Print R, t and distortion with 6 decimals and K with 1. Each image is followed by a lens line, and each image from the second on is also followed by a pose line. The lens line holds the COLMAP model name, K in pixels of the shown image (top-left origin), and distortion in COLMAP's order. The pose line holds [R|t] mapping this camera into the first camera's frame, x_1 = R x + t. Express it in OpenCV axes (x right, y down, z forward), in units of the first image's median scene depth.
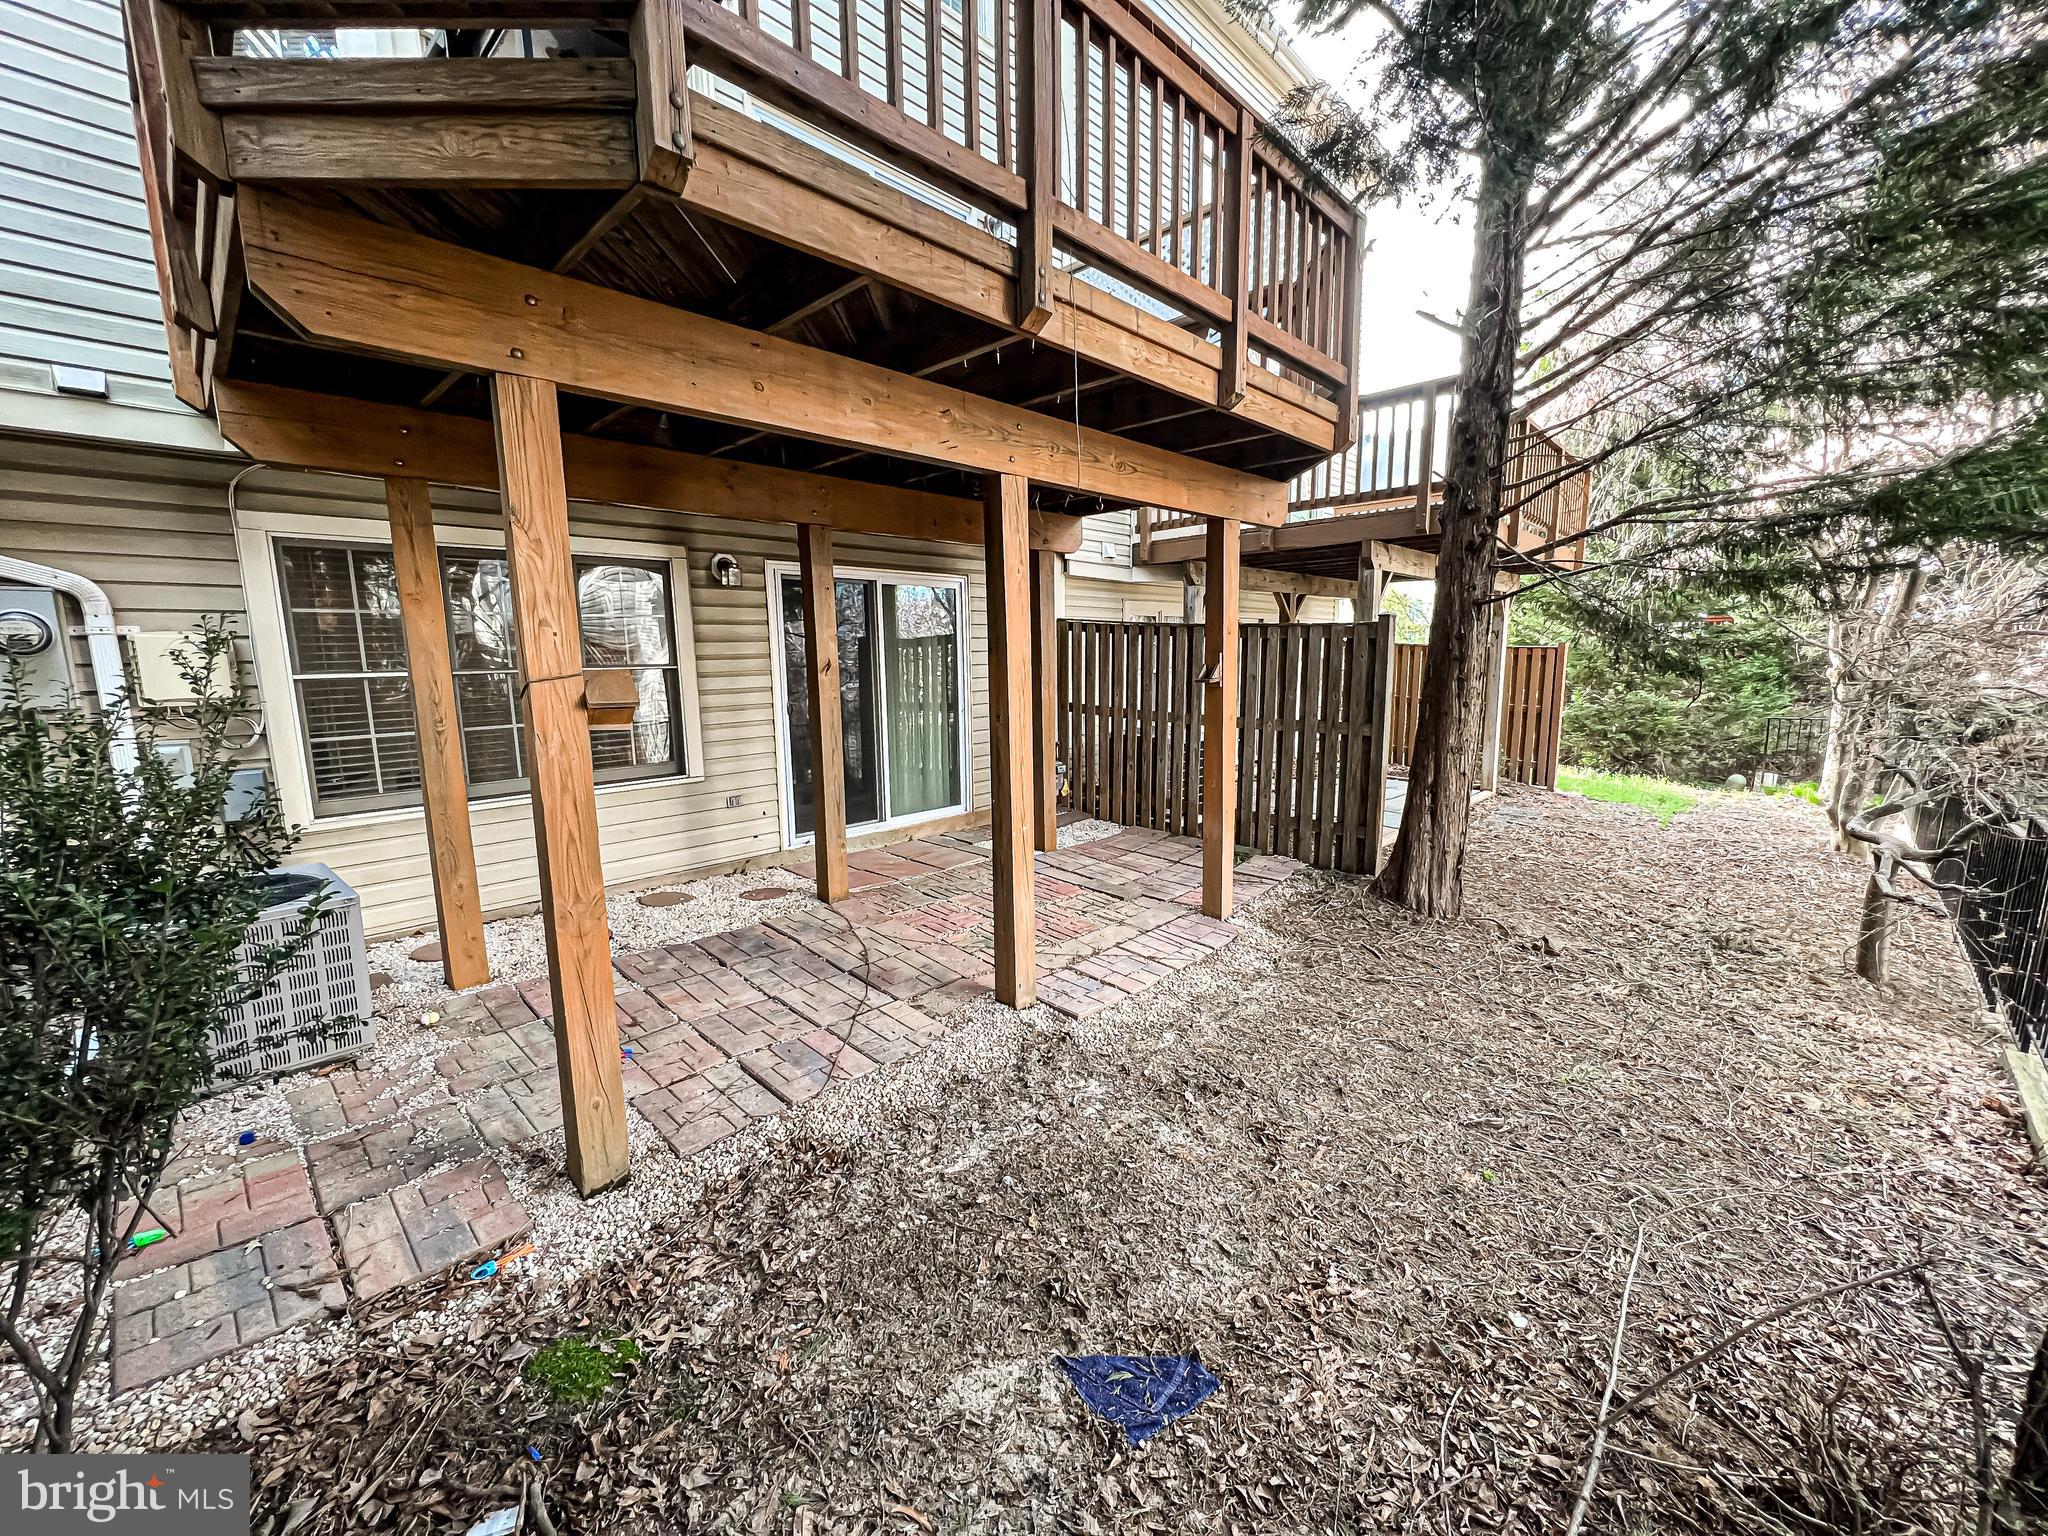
lens RADIAL K [[816.7, 0, 1024.5], [0, 816.7, 778.3], [0, 0, 1]] dist [-0.001347, 0.000108]
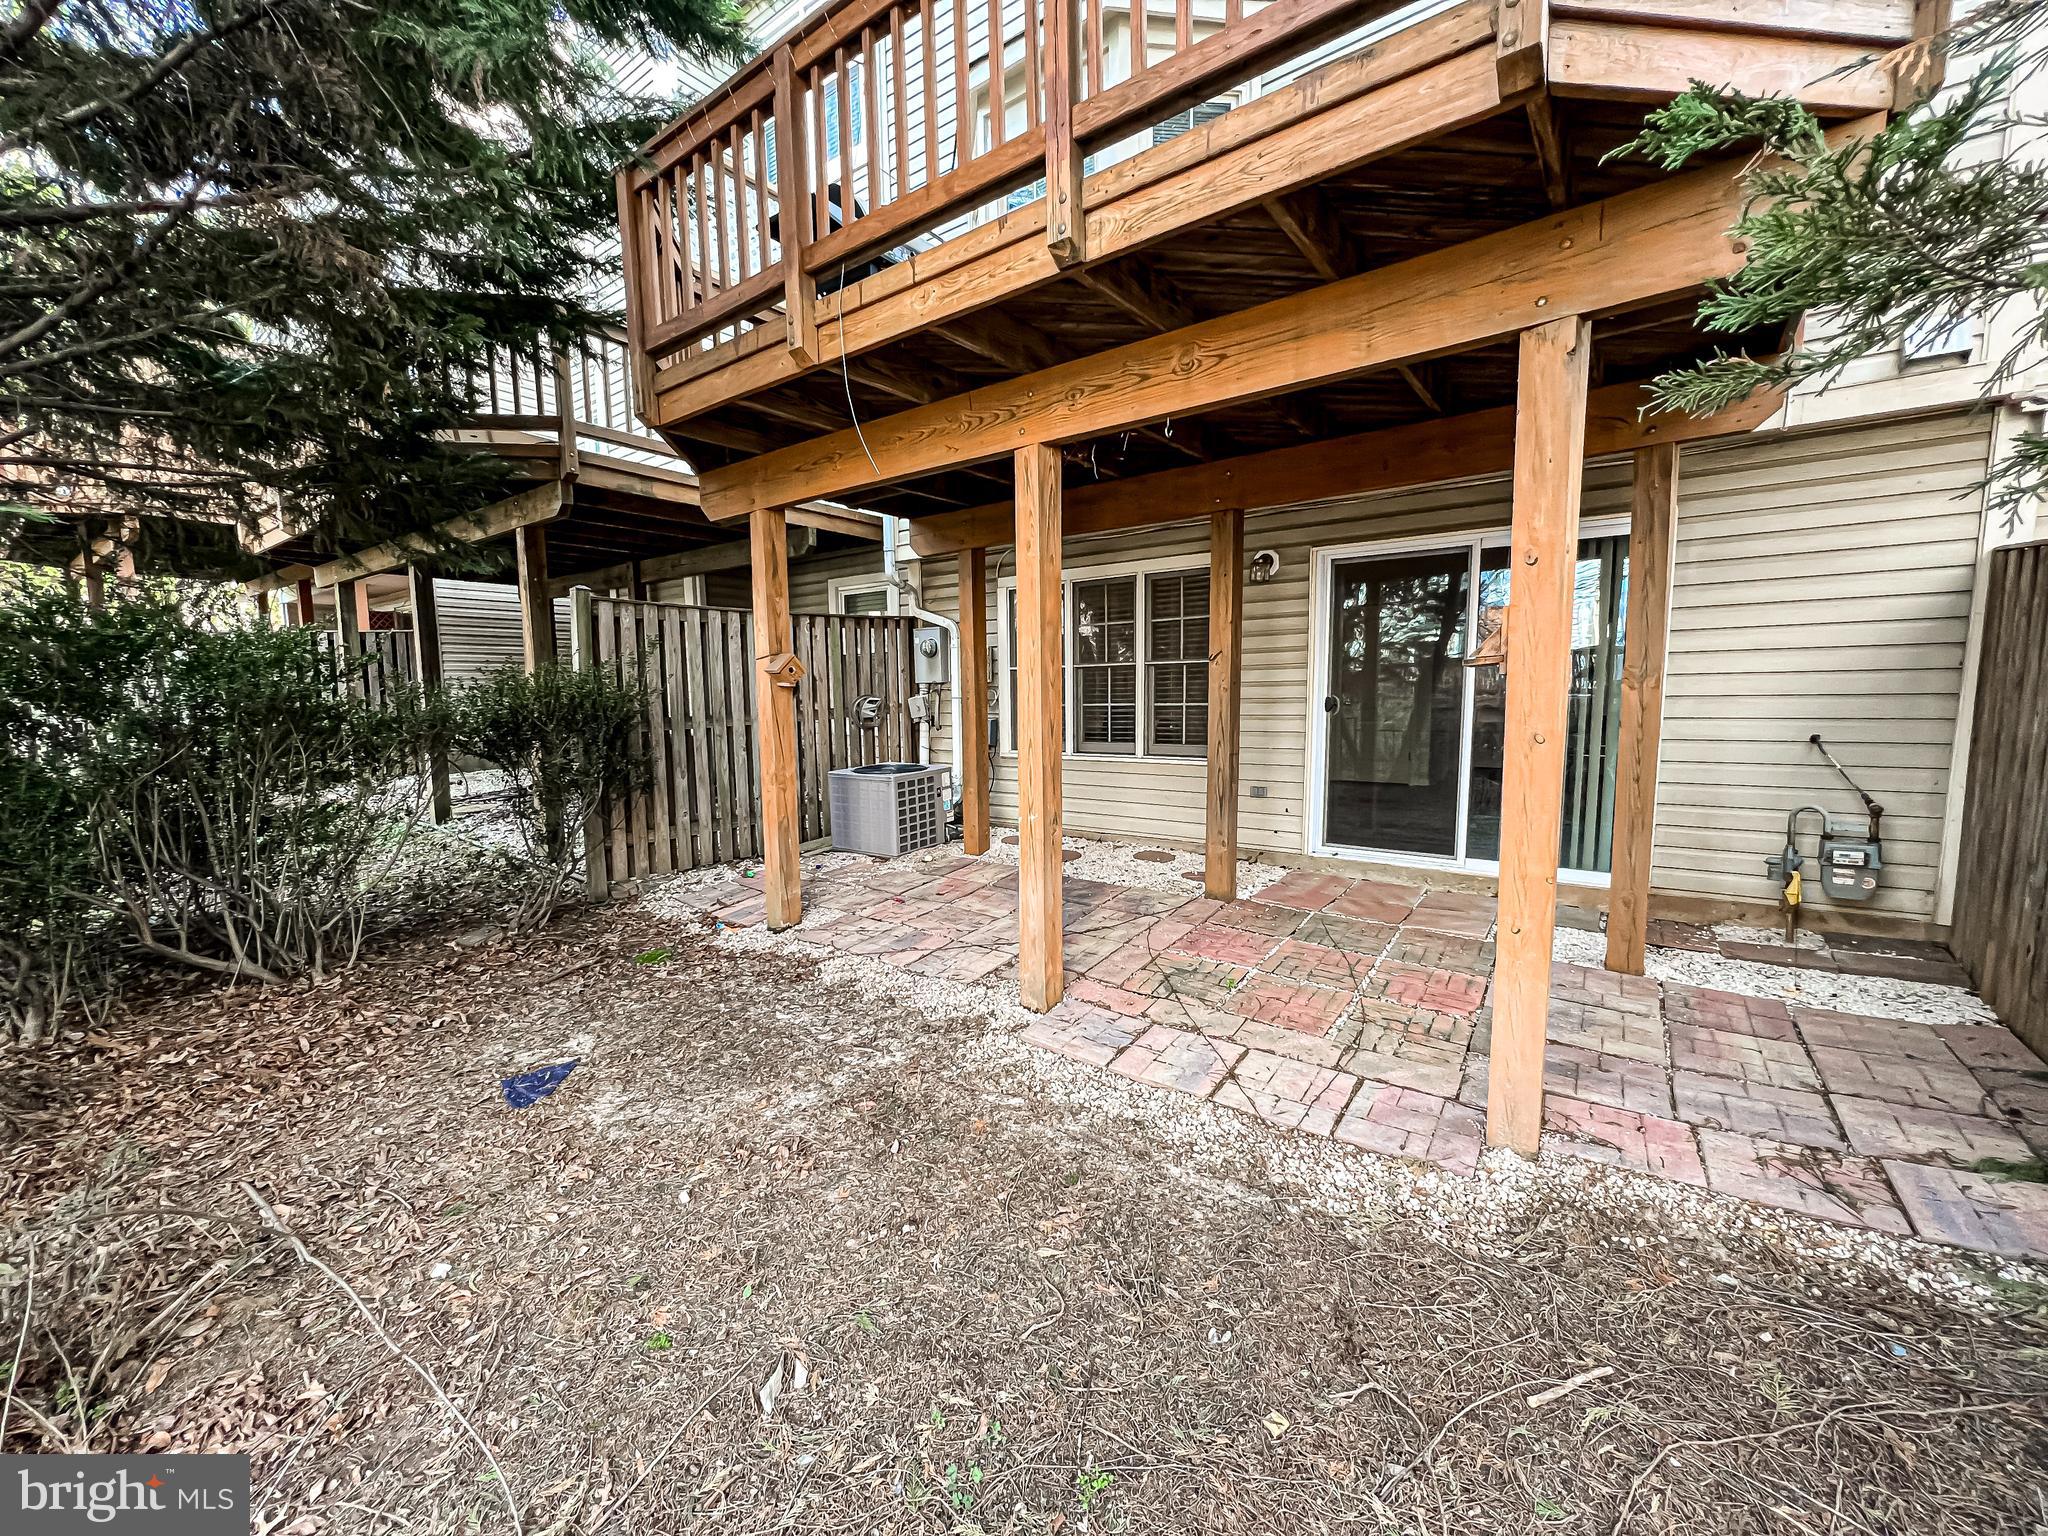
lens RADIAL K [[816.7, 0, 1024.5], [0, 816.7, 778.3], [0, 0, 1]] dist [-0.001347, 0.000108]
pose [[0.119517, 0.118904, -0.985686, 0.831330], [-0.139675, 0.984942, 0.101878, -0.069862], [0.982958, 0.125500, 0.134326, 0.773206]]
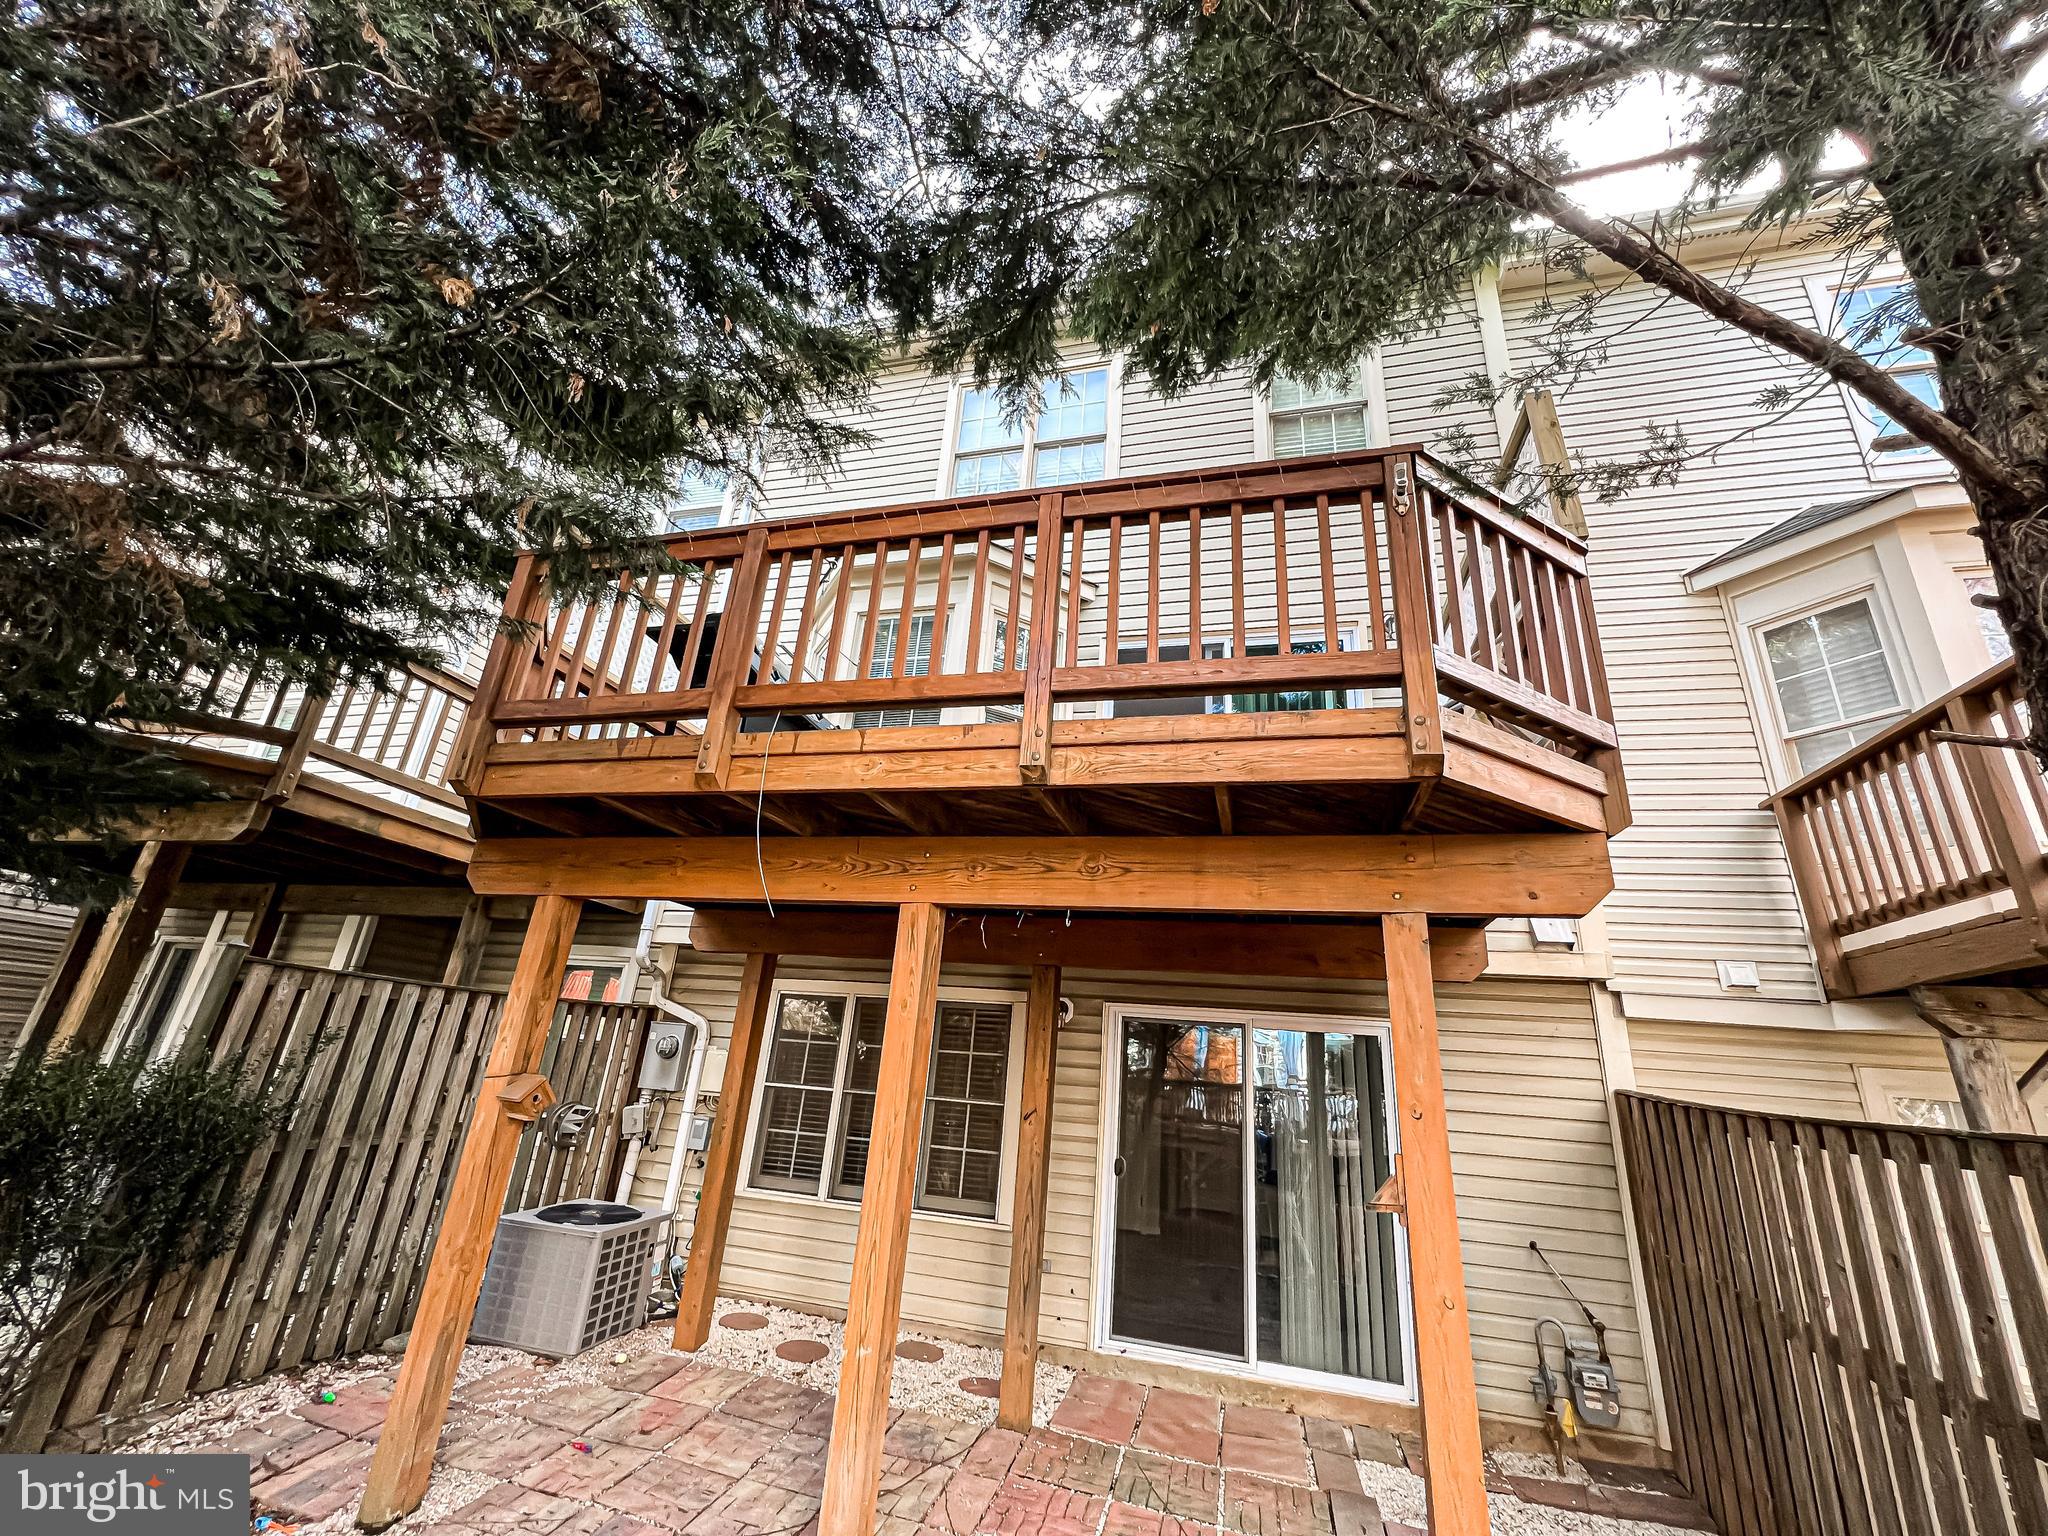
lens RADIAL K [[816.7, 0, 1024.5], [0, 816.7, 778.3], [0, 0, 1]] dist [-0.001347, 0.000108]
pose [[0.477277, -0.255466, -0.840800, 0.745136], [-0.215346, 0.893633, -0.393759, -0.130124], [0.851958, 0.368995, 0.371497, 0.591459]]
